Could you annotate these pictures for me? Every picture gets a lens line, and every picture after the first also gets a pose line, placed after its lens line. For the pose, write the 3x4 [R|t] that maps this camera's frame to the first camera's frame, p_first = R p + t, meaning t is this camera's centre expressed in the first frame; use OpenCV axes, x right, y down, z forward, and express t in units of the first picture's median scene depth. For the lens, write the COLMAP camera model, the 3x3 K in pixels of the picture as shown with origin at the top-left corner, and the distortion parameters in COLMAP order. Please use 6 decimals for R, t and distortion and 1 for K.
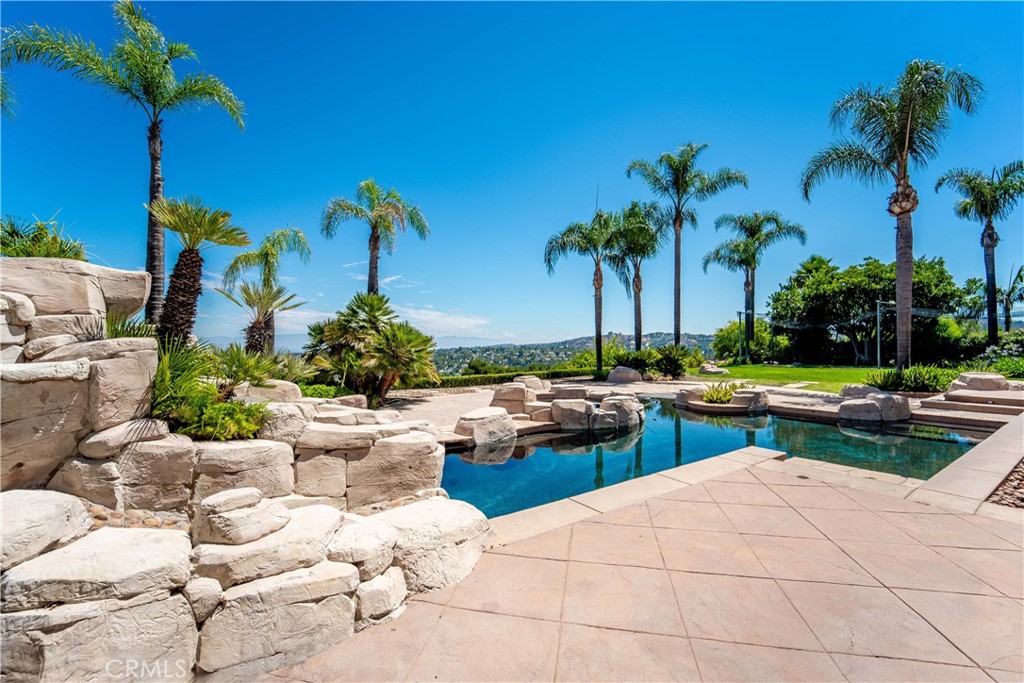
lens RADIAL K [[424.1, 0, 513.6], [0, 424.1, 345.1], [0, 0, 1]] dist [-0.022542, 0.000475]
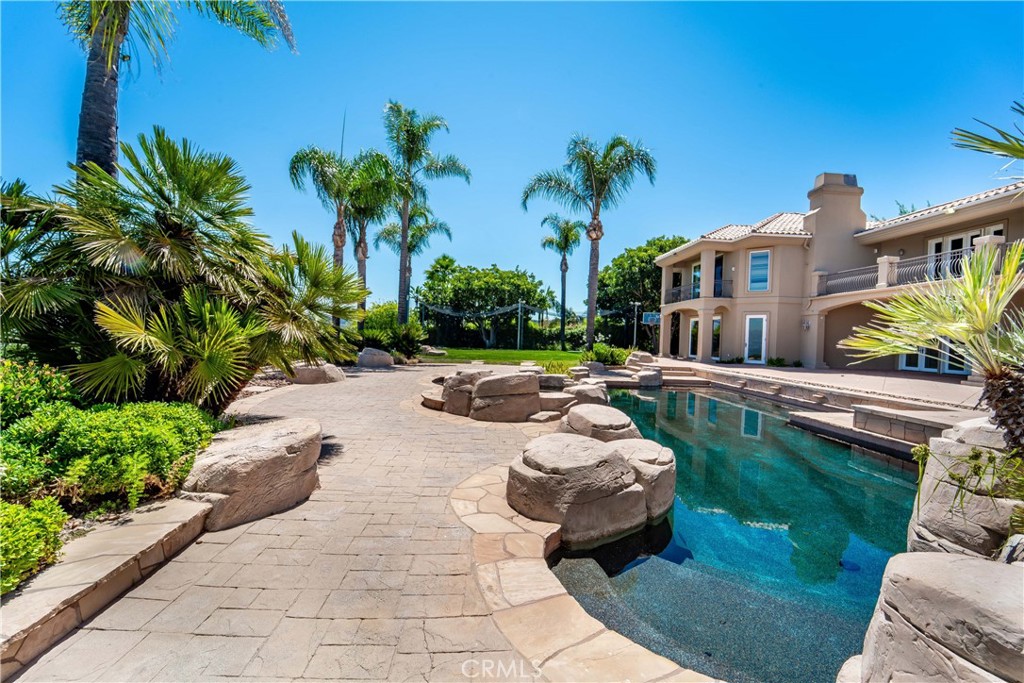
lens RADIAL K [[423.0, 0, 514.7], [0, 423.0, 339.8], [0, 0, 1]] dist [-0.020388, -0.000037]
pose [[0.524451, 0.020217, 0.851201, -0.283618], [-0.043401, 0.999053, 0.003012, 0.020500], [-0.850334, -0.038523, 0.524832, 0.318626]]
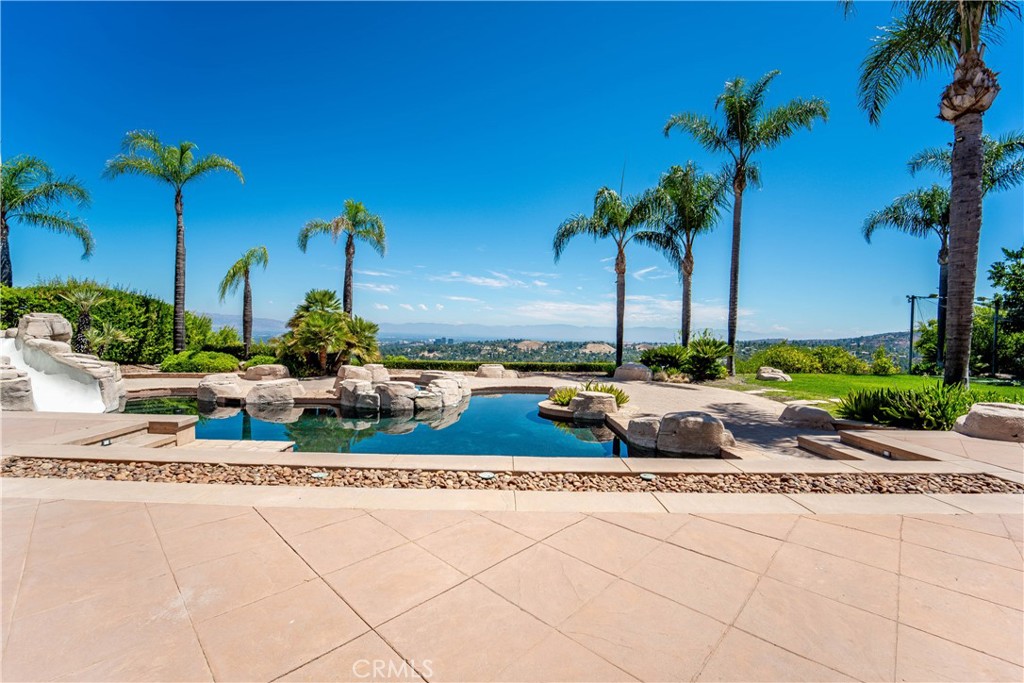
lens RADIAL K [[424.1, 0, 513.6], [0, 424.1, 345.1], [0, 0, 1]] dist [-0.022542, 0.000475]
pose [[0.839071, 0.038040, -0.542690, 0.496816], [-0.026742, 0.999230, 0.028695, -0.003366], [0.543364, -0.009565, 0.839443, 0.129305]]
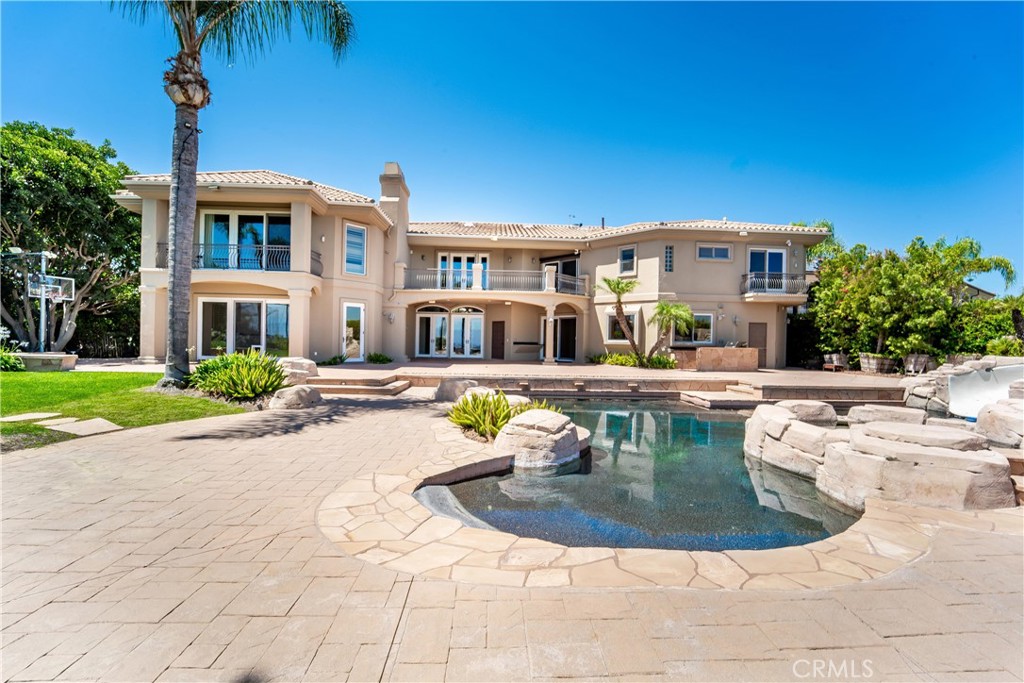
lens RADIAL K [[423.0, 0, 514.7], [0, 423.0, 339.8], [0, 0, 1]] dist [-0.020388, -0.000037]
pose [[-0.849853, -0.006502, 0.526980, 0.133392], [-0.016838, 0.999748, -0.014820, 0.019294], [-0.526751, -0.021468, -0.849748, 0.853126]]
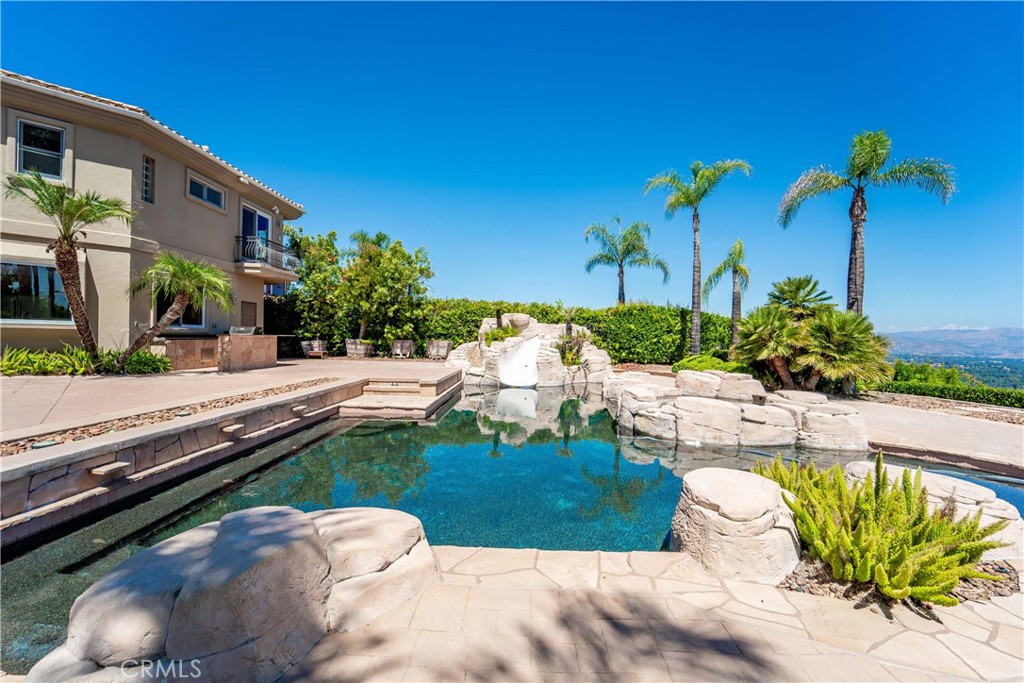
lens RADIAL K [[424.1, 0, 513.6], [0, 424.1, 345.1], [0, 0, 1]] dist [-0.022542, 0.000475]
pose [[-0.577648, 0.005770, -0.816266, 0.472492], [-0.013875, 0.999761, 0.016887, 0.014697], [0.816168, 0.021081, -0.577430, 0.589149]]
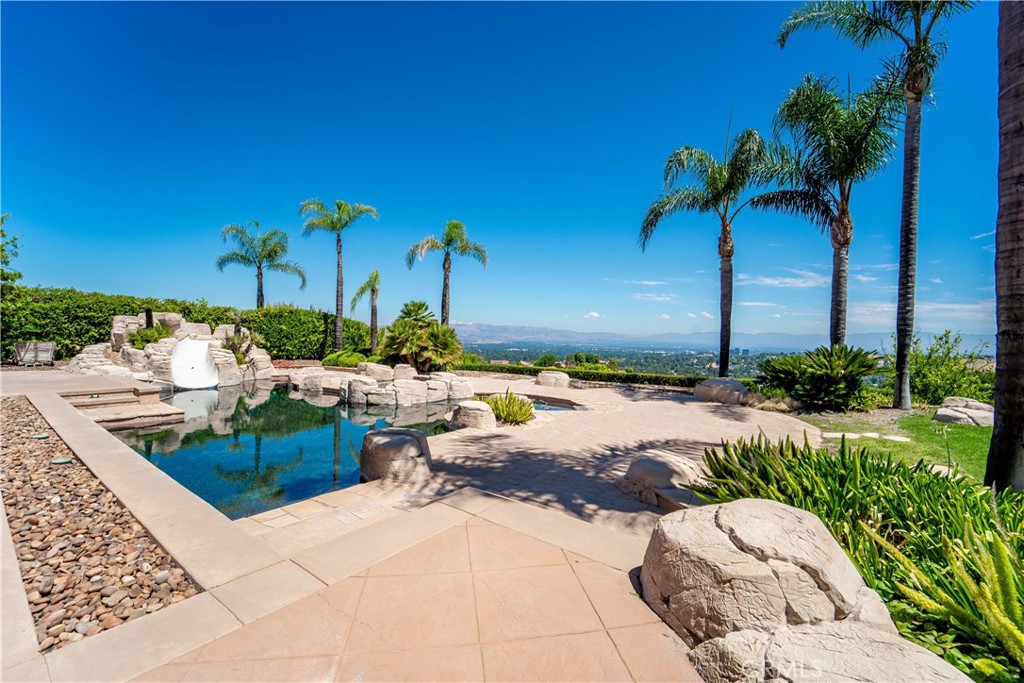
lens RADIAL K [[424.1, 0, 513.6], [0, 424.1, 345.1], [0, 0, 1]] dist [-0.022542, 0.000475]
pose [[0.333962, 0.028928, -0.942143, 0.707607], [-0.023032, 0.999481, 0.022524, -0.003966], [0.942305, 0.014177, 0.334455, 0.468702]]
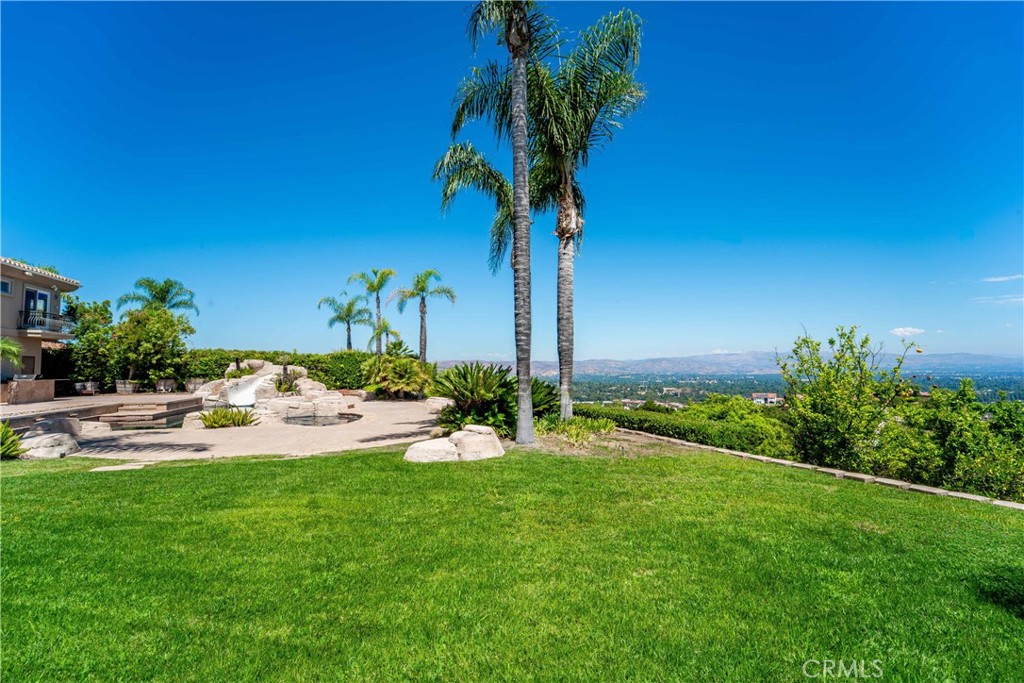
lens RADIAL K [[424.1, 0, 513.6], [0, 424.1, 345.1], [0, 0, 1]] dist [-0.022542, 0.000475]
pose [[-0.265292, -0.048381, -0.962953, 0.766913], [0.015969, 0.998383, -0.054561, 0.005376], [0.964036, -0.029851, -0.264090, 1.142043]]
